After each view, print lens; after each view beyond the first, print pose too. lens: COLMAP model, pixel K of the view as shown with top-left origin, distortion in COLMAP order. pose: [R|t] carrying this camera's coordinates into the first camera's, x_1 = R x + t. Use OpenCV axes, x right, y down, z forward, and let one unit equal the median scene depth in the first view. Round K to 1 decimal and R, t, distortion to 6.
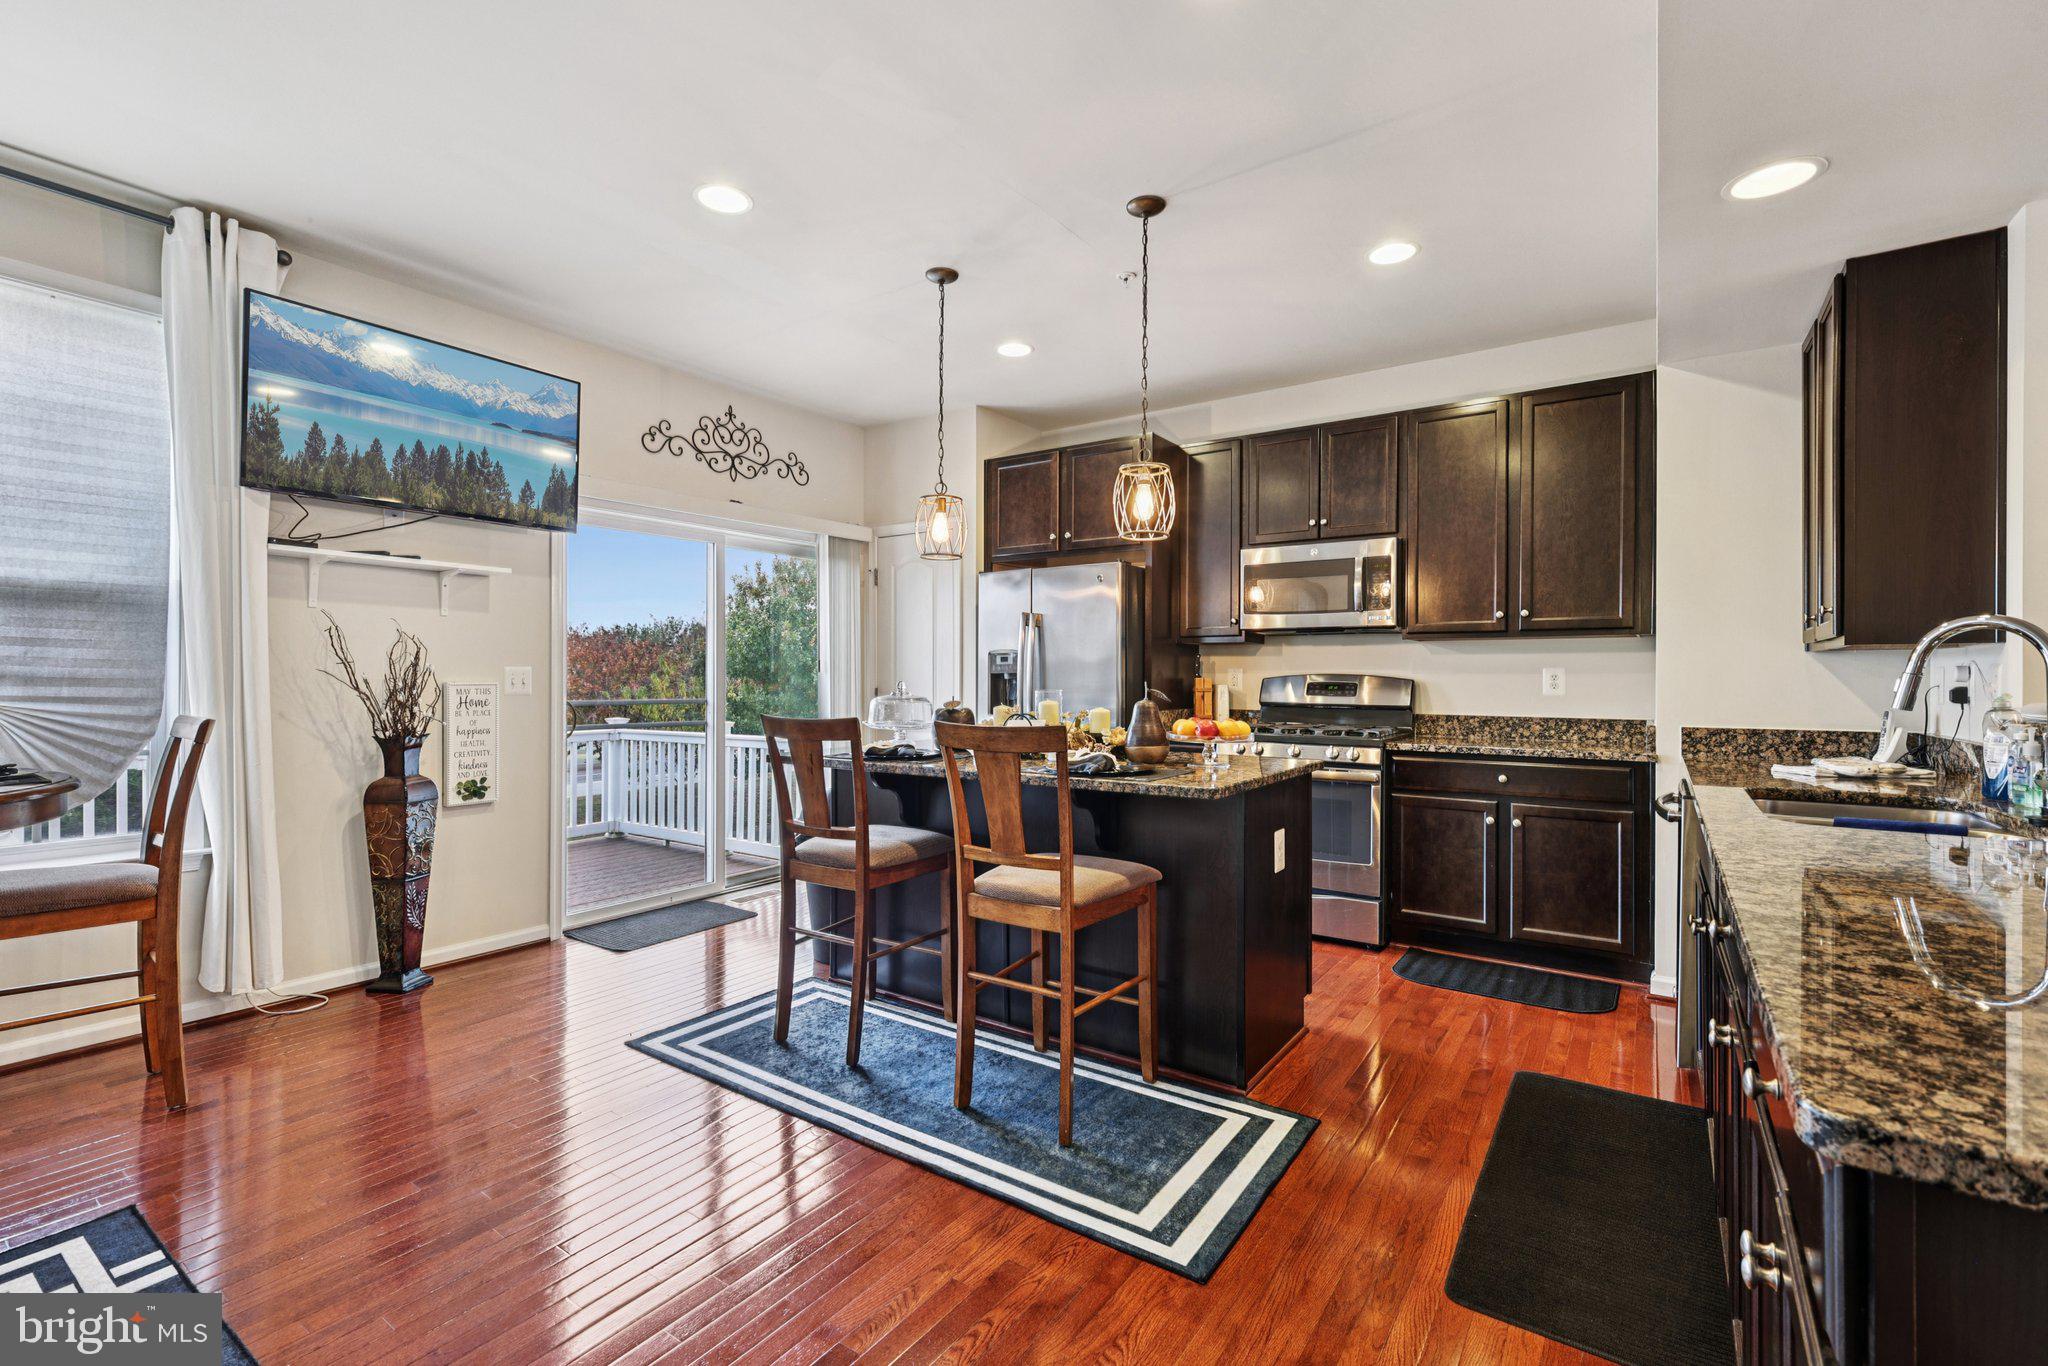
lens RADIAL K [[883.1, 0, 1024.2], [0, 883.1, 679.4], [0, 0, 1]] dist [0.001126, 0.001088]
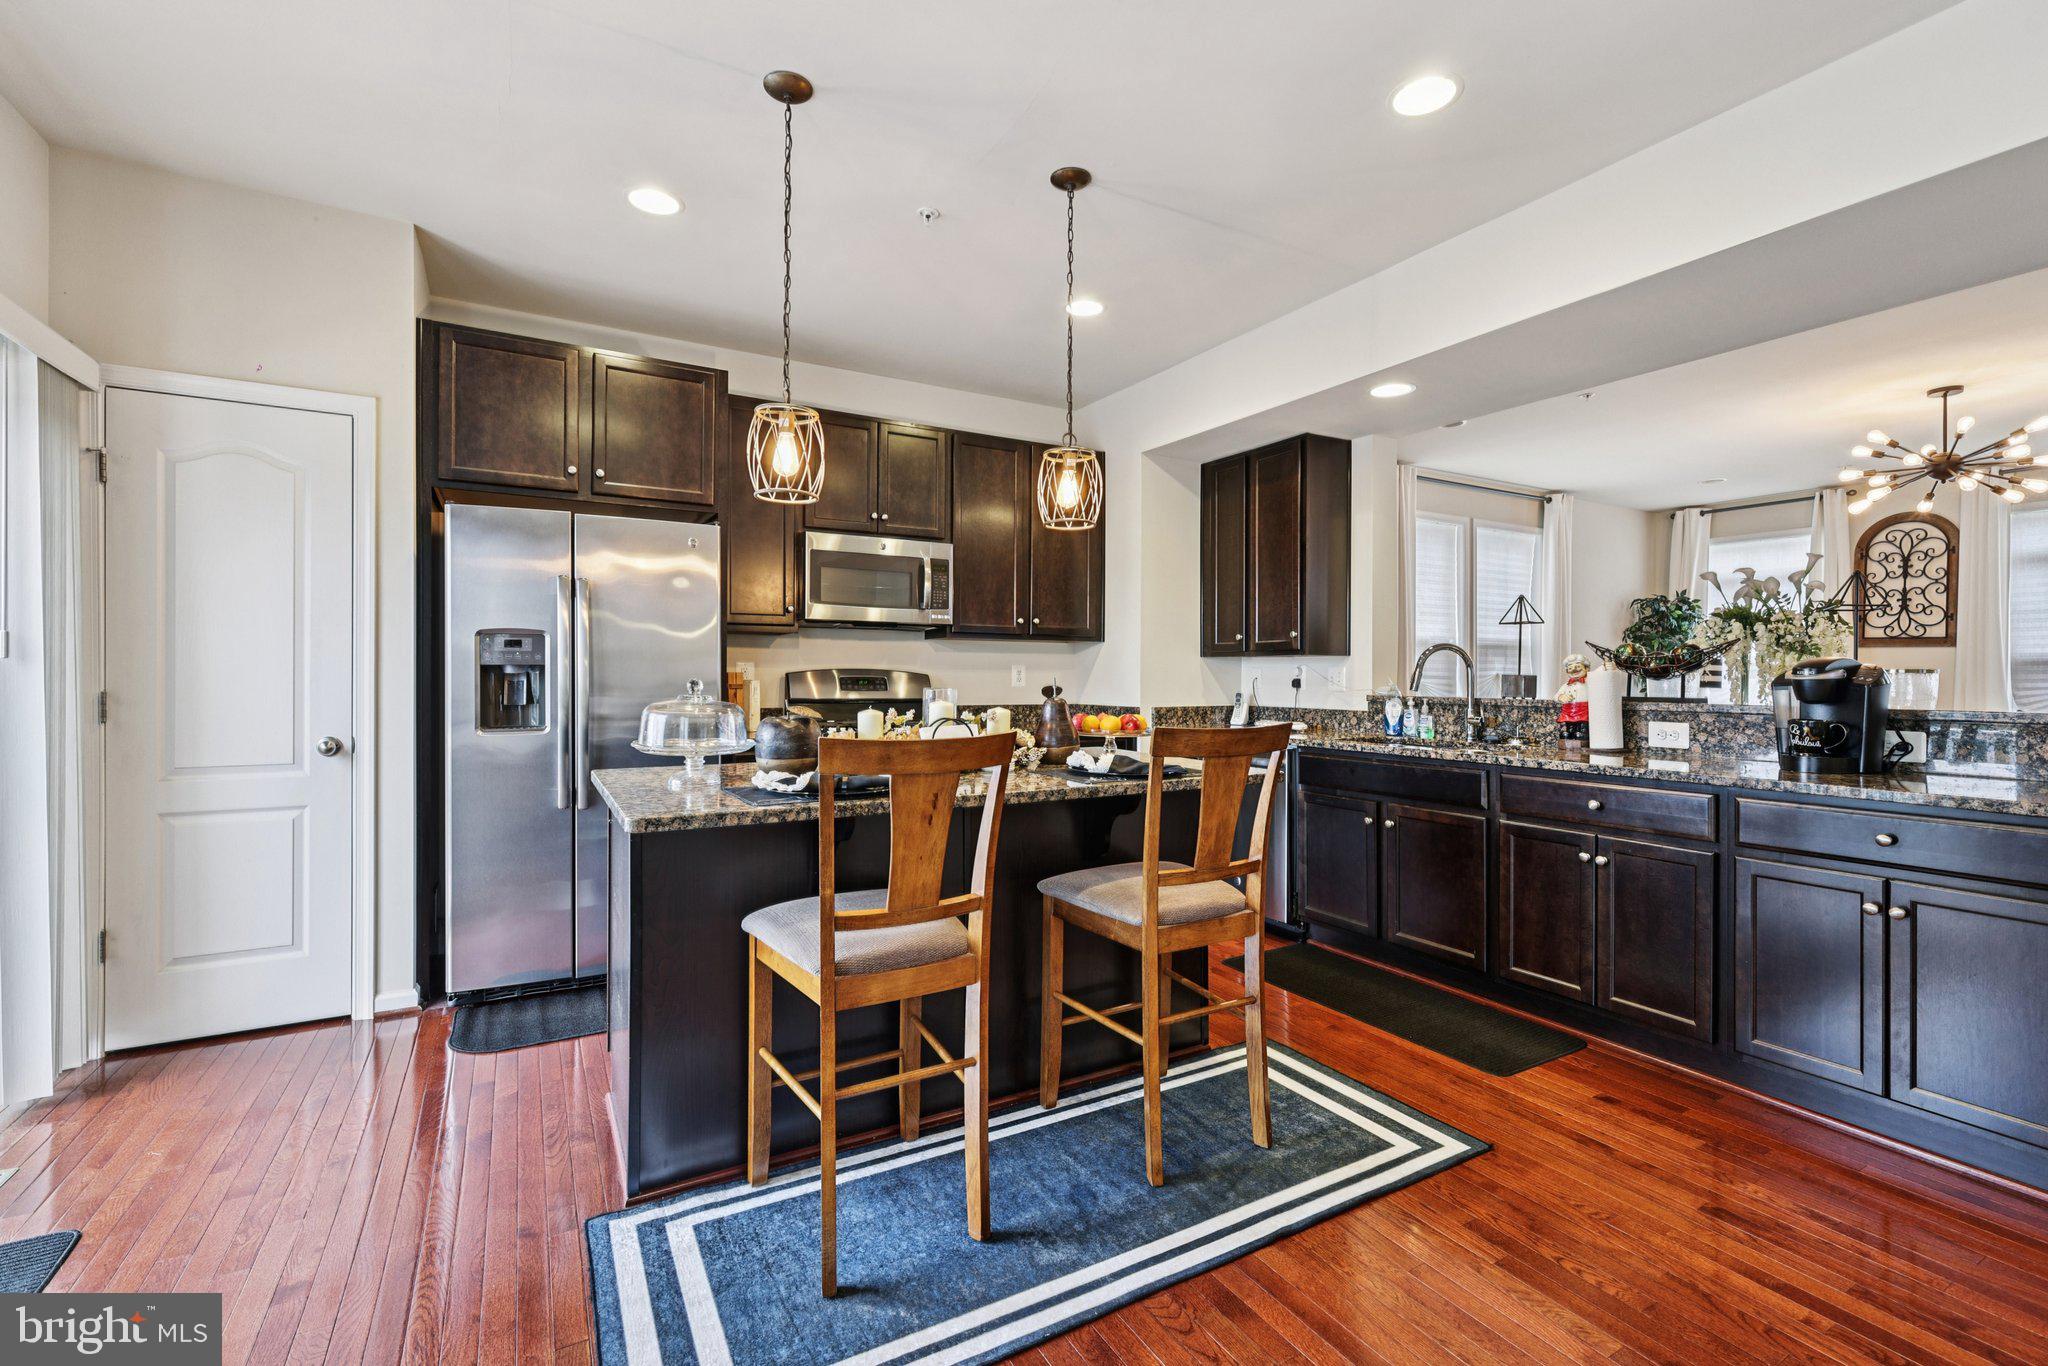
lens RADIAL K [[883.1, 0, 1026.7], [0, 883.1, 677.0], [0, 0, 1]] dist [0.001126, 0.001088]
pose [[0.440273, -0.003380, 0.897858, -0.517746], [-0.001176, 0.999990, 0.004341, -0.001627], [-0.897863, -0.002967, 0.440265, 0.435157]]
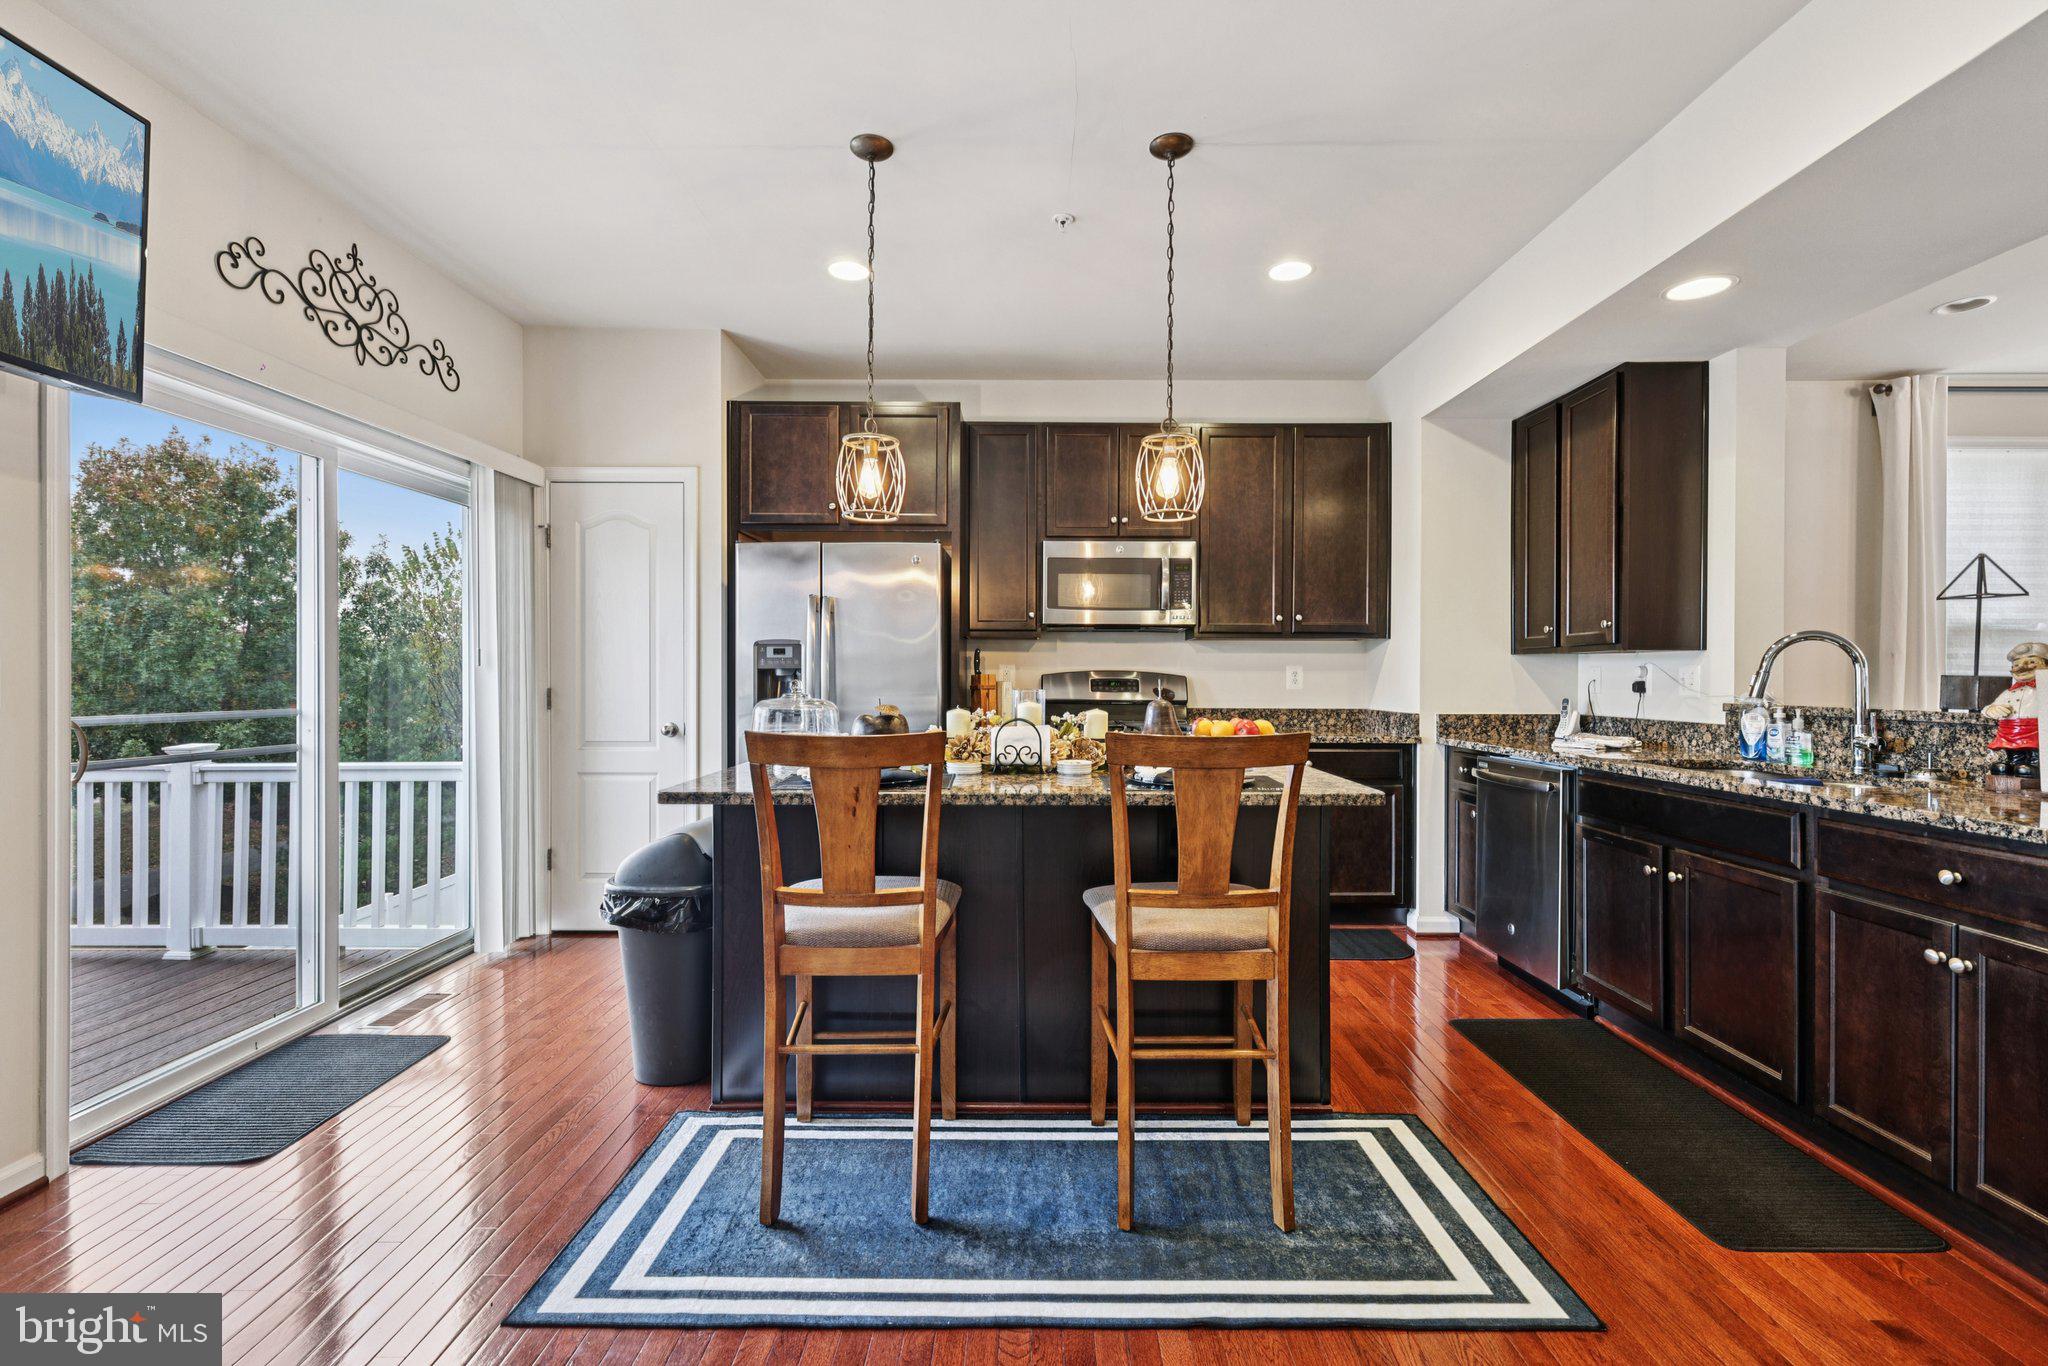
lens RADIAL K [[883.1, 0, 1025.7], [0, 883.1, 678.5], [0, 0, 1]] dist [0.001126, 0.001088]
pose [[0.826576, -0.003021, 0.562817, -0.341717], [0.000841, 0.999991, 0.004132, -0.001409], [-0.562825, -0.002942, 0.826571, 0.239863]]
